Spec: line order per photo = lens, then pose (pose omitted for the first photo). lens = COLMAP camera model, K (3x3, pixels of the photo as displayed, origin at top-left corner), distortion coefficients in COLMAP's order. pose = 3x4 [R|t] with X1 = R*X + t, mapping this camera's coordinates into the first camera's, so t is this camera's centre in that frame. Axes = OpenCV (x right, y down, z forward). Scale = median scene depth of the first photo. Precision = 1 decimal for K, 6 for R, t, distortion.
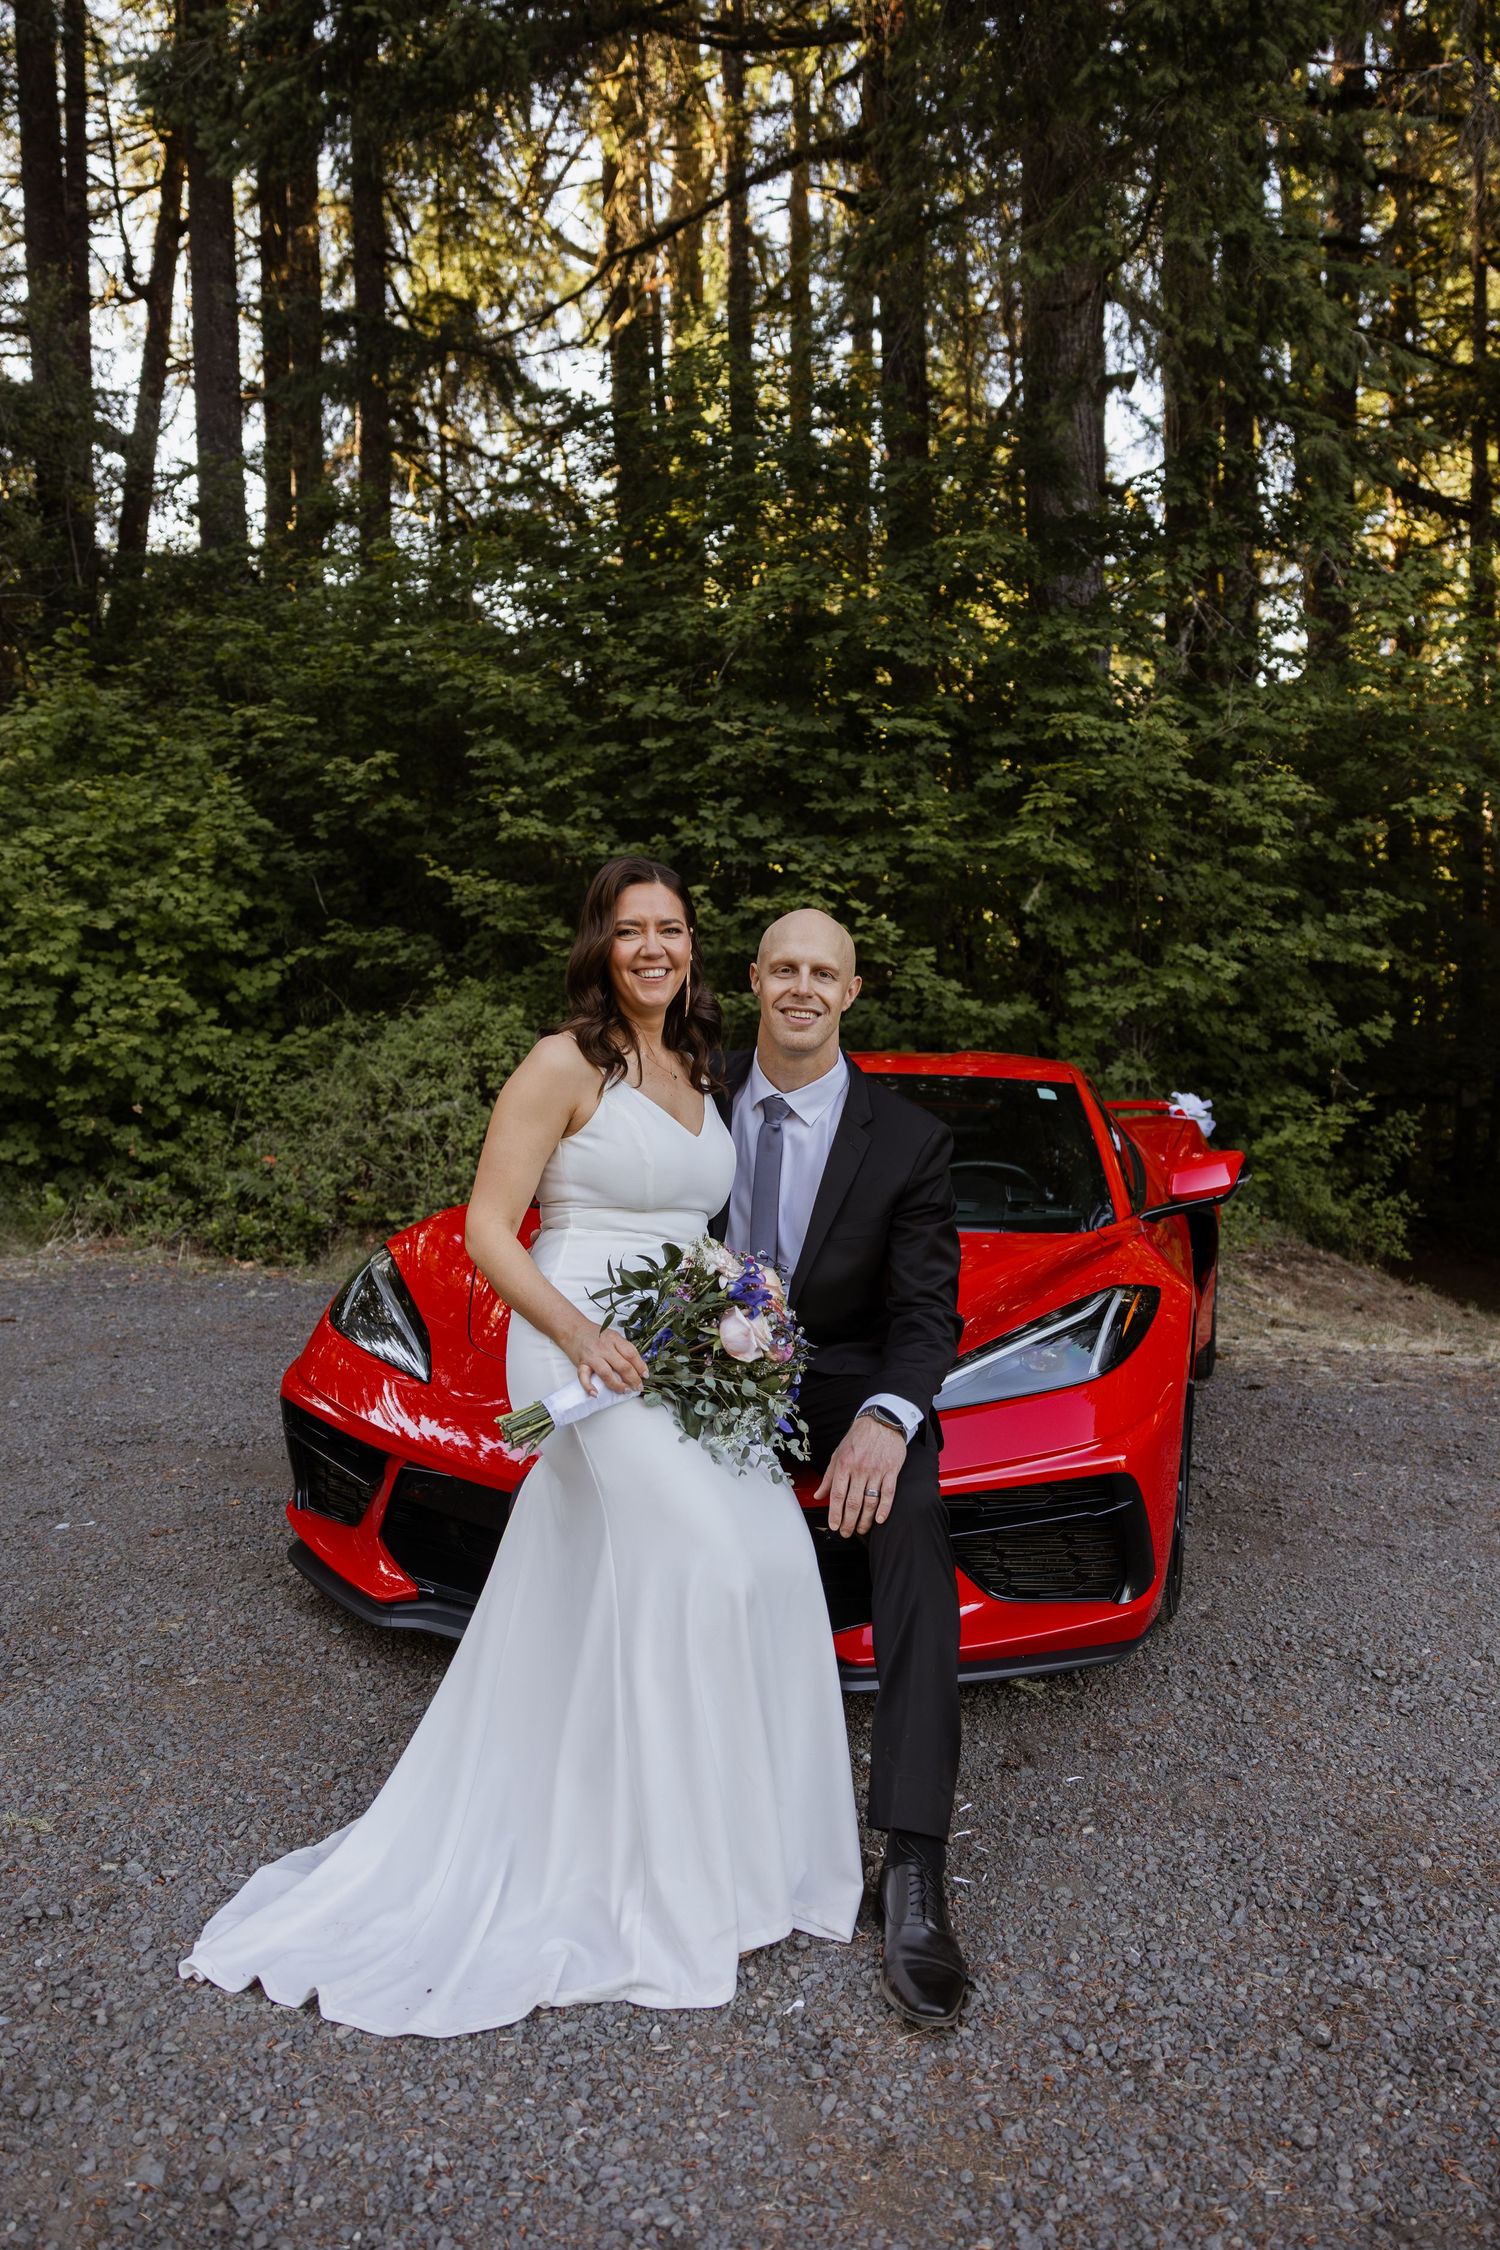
lens RADIAL K [[1606.8, 0, 750.0], [0, 1606.8, 1125.0], [0, 0, 1]] dist [0.007766, 0.002572]
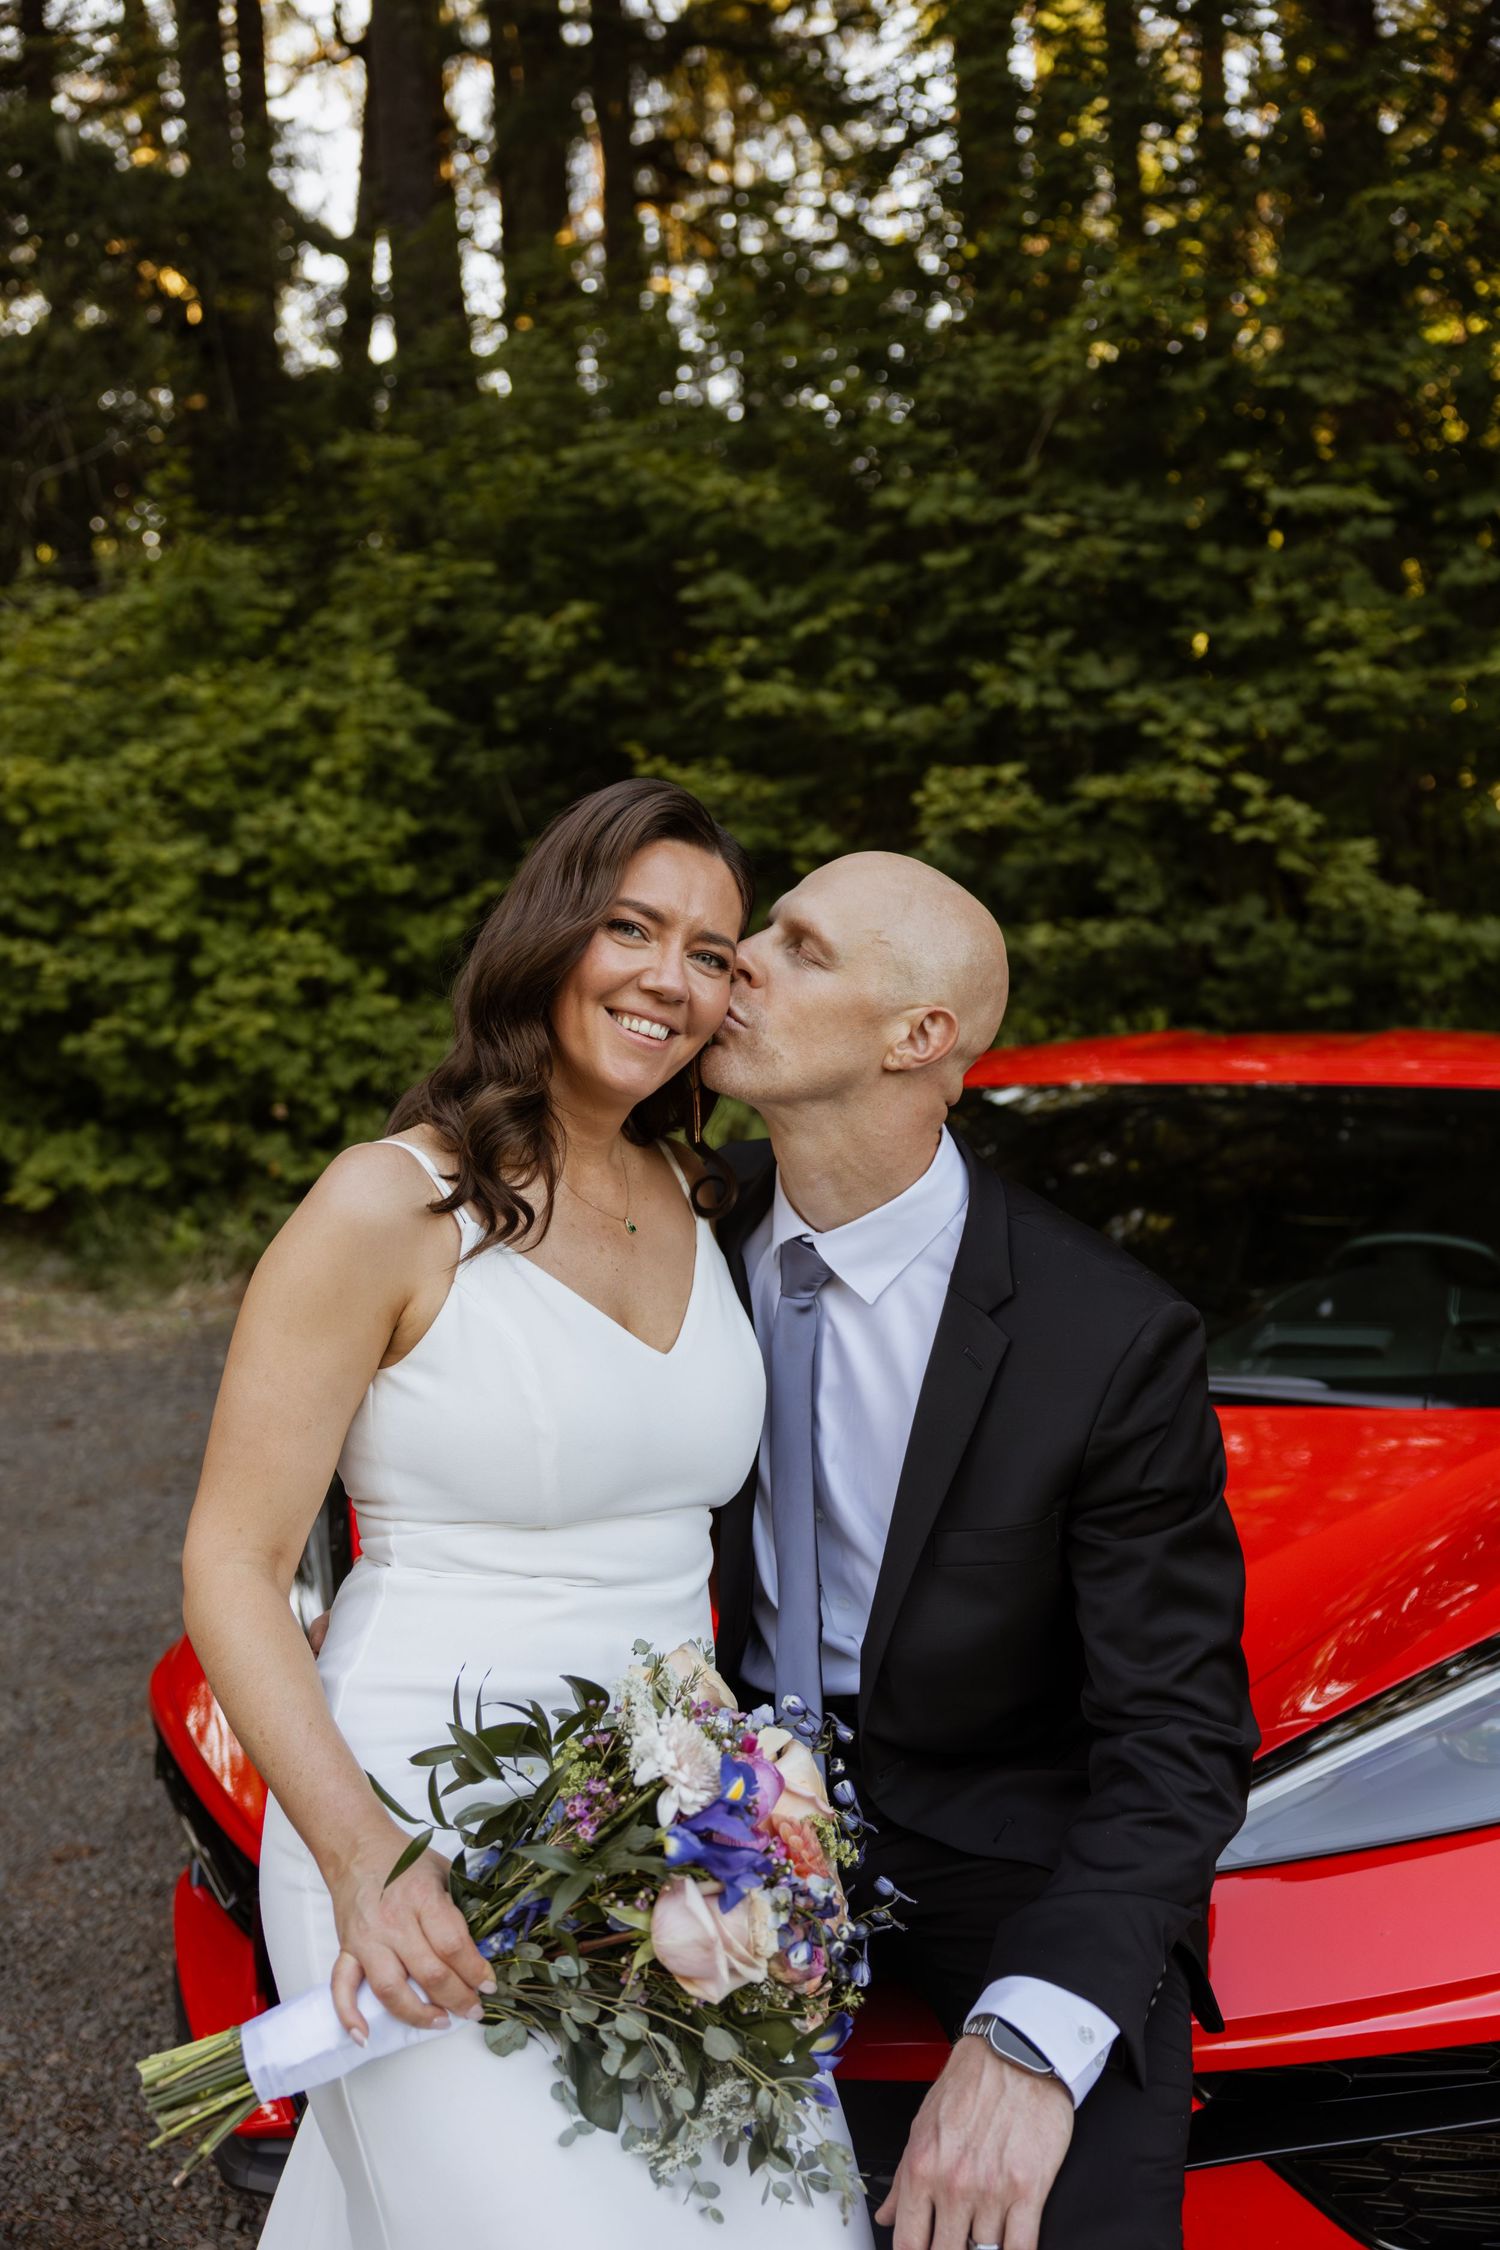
lens RADIAL K [[2042.0, 0, 750.0], [0, 2042.0, 1125.0], [0, 0, 1]] dist [-0.006063, -0.000083]
pose [[0.976154, -0.025928, -0.215526, 0.037429], [0.032538, 0.999101, 0.027175, -0.022844], [0.214628, -0.033539, 0.976120, 0.123536]]
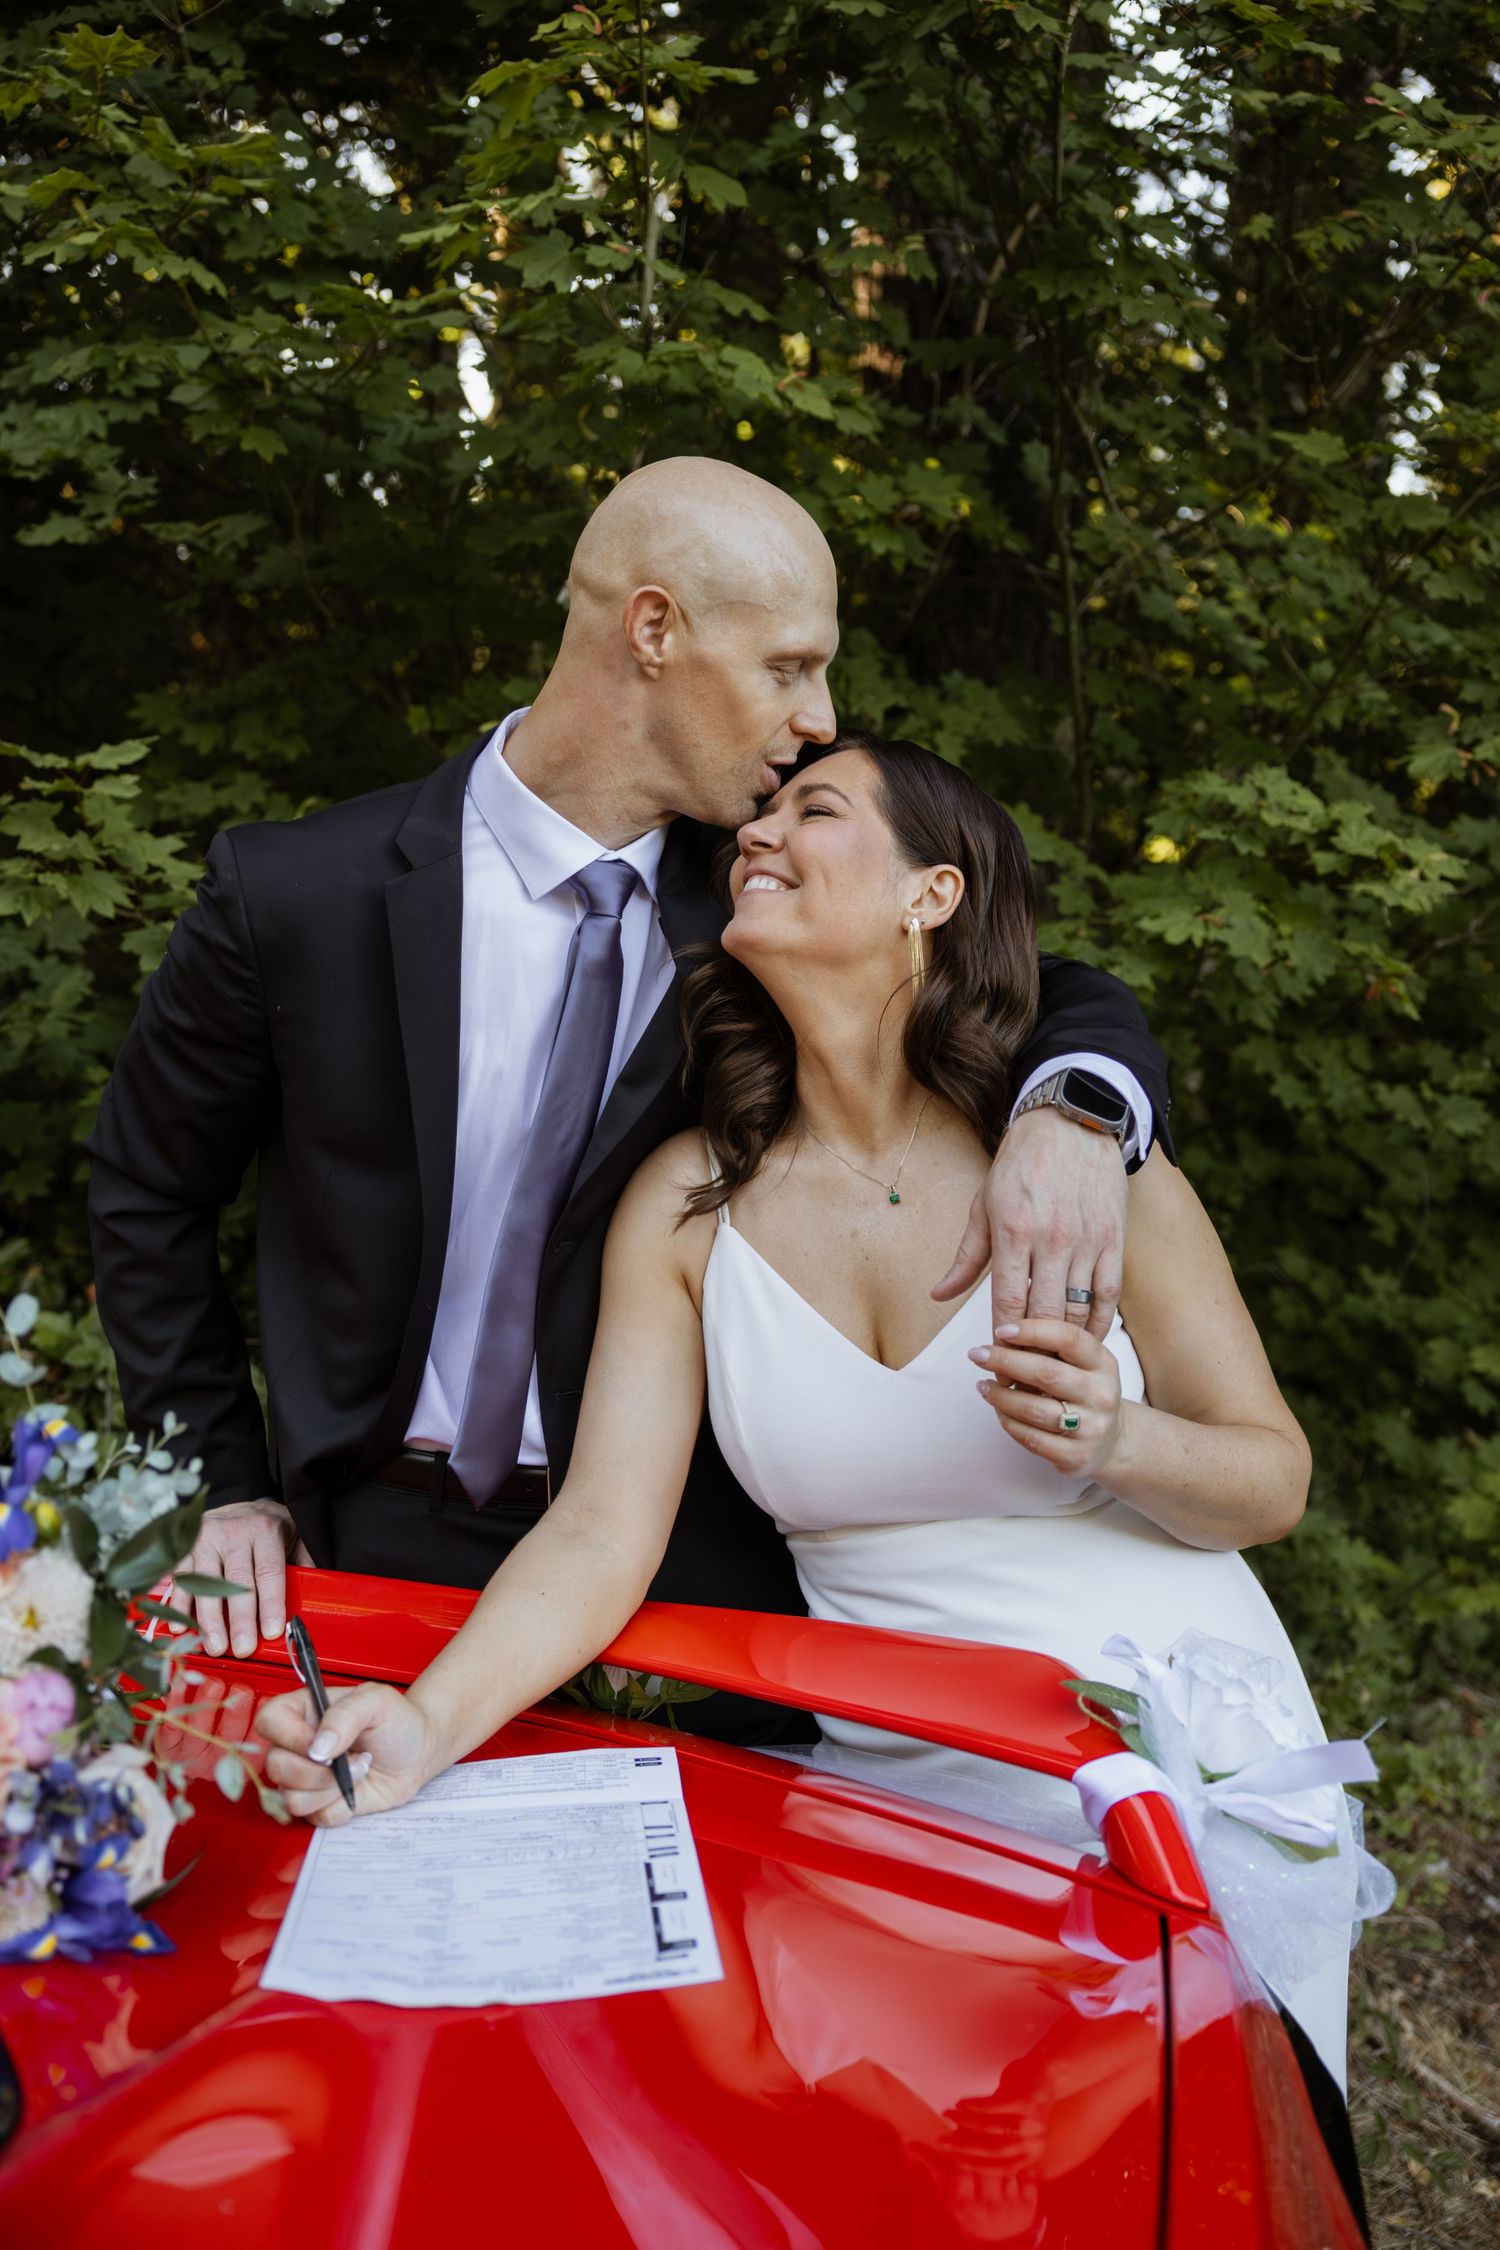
lens RADIAL K [[2042.0, 0, 750.0], [0, 2042.0, 1125.0], [0, 0, 1]] dist [-0.006063, -0.000083]
pose [[0.999263, 0.024884, 0.029223, 0.164484], [-0.024833, 0.999689, -0.002092, -0.048309], [-0.029266, 0.001365, 0.999571, 0.600427]]
